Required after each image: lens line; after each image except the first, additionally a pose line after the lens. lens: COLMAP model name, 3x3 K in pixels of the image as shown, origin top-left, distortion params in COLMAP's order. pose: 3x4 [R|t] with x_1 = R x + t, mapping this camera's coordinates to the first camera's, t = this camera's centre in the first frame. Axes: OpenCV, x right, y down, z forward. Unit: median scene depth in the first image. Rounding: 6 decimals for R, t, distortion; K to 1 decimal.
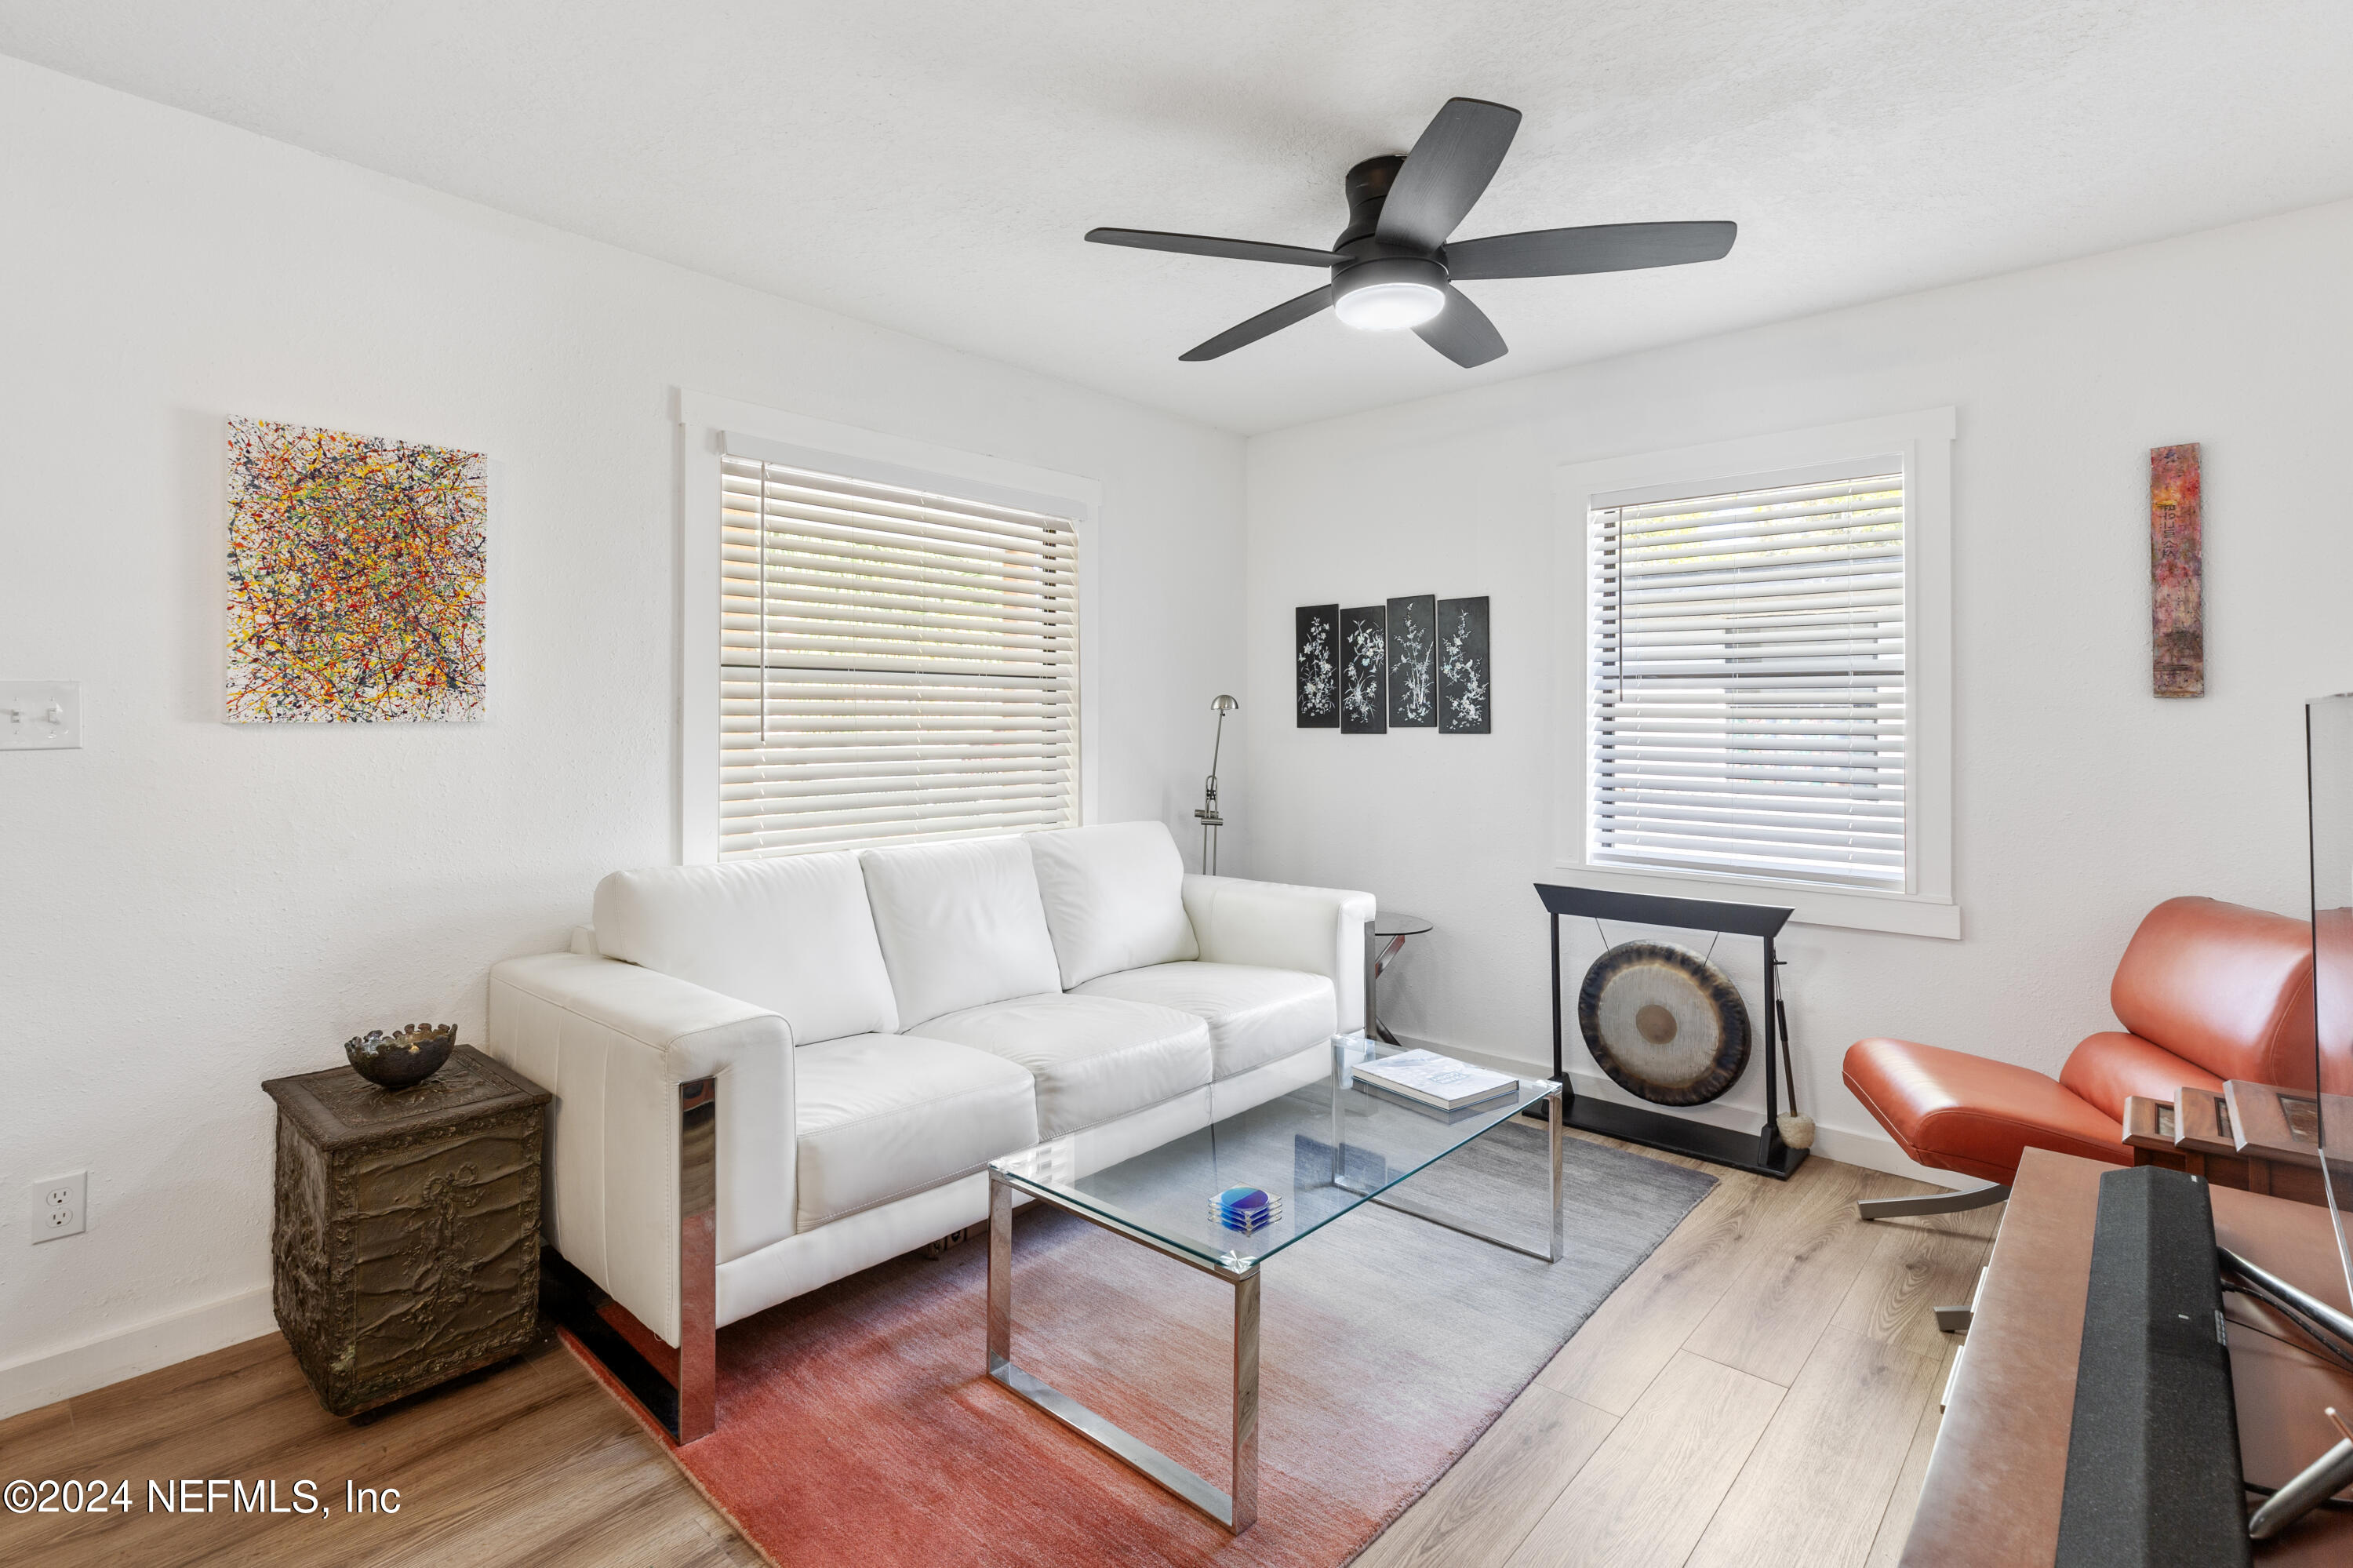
lens RADIAL K [[1099.6, 0, 1239.4], [0, 1099.6, 728.4], [0, 0, 1]] dist [-0.000163, -0.000052]
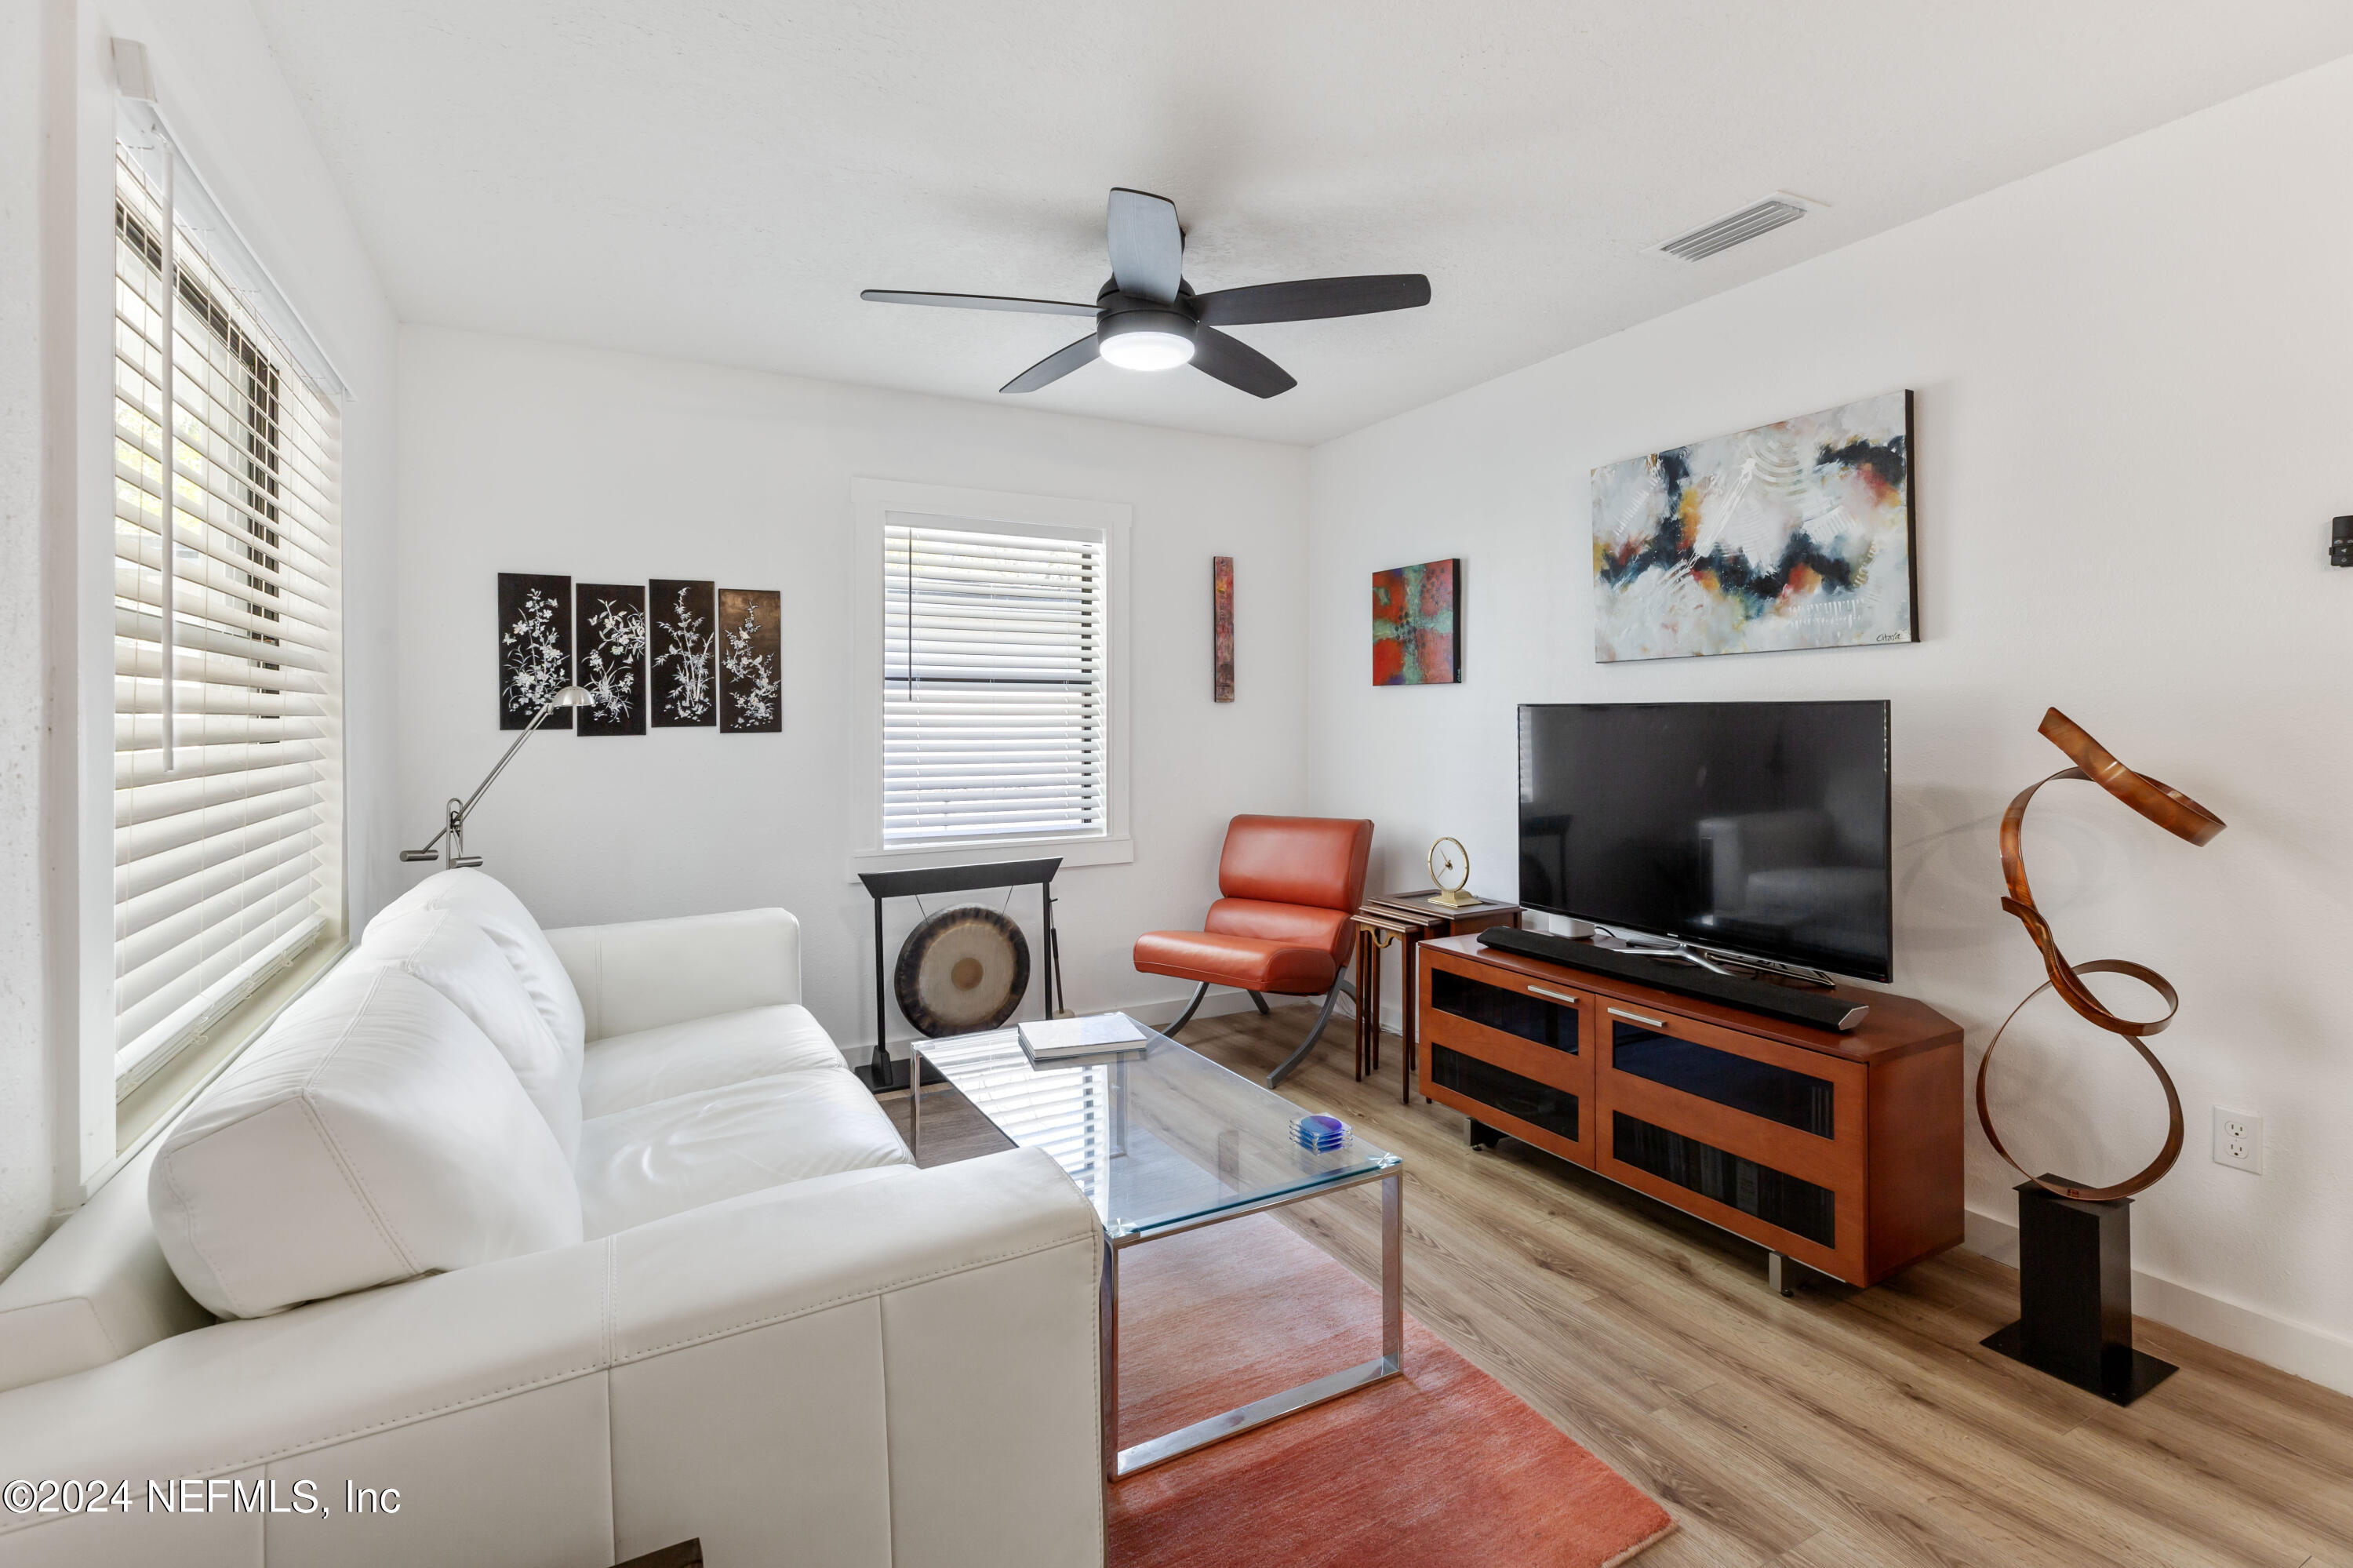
lens RADIAL K [[1099.6, 0, 1225.2], [0, 1099.6, 707.4], [0, 0, 1]] dist [-0.000163, -0.000052]
pose [[0.334773, 0.003417, 0.942293, -0.543410], [0.013230, 0.999878, -0.008326, -0.003535], [-0.942206, 0.015253, 0.334687, 0.289579]]
